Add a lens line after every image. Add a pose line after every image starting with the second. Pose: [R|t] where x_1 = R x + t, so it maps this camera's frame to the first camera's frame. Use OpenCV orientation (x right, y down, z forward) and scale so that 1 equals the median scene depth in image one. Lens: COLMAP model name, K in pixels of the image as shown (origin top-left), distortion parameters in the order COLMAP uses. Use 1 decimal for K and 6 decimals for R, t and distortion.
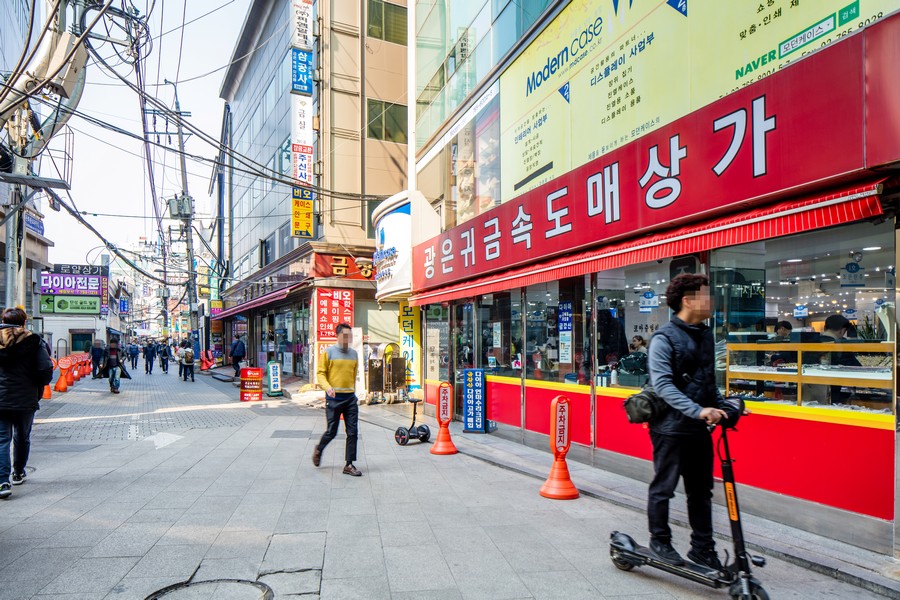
lens RADIAL K [[608.8, 0, 449.0], [0, 608.8, 347.2], [0, 0, 1]] dist [-0.000996, -0.002665]
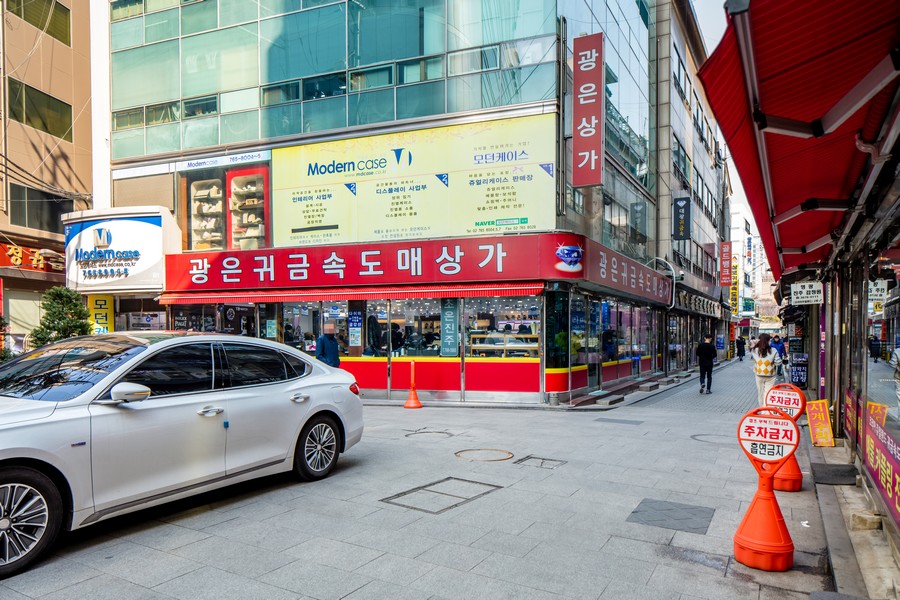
lens RADIAL K [[608.8, 0, 449.0], [0, 608.8, 347.2], [0, 0, 1]] dist [-0.000996, -0.002665]
pose [[0.622060, -0.016257, 0.782801, -1.114101], [0.004717, 0.999844, 0.017016, 0.001868], [-0.782956, -0.006892, 0.622039, -0.320173]]
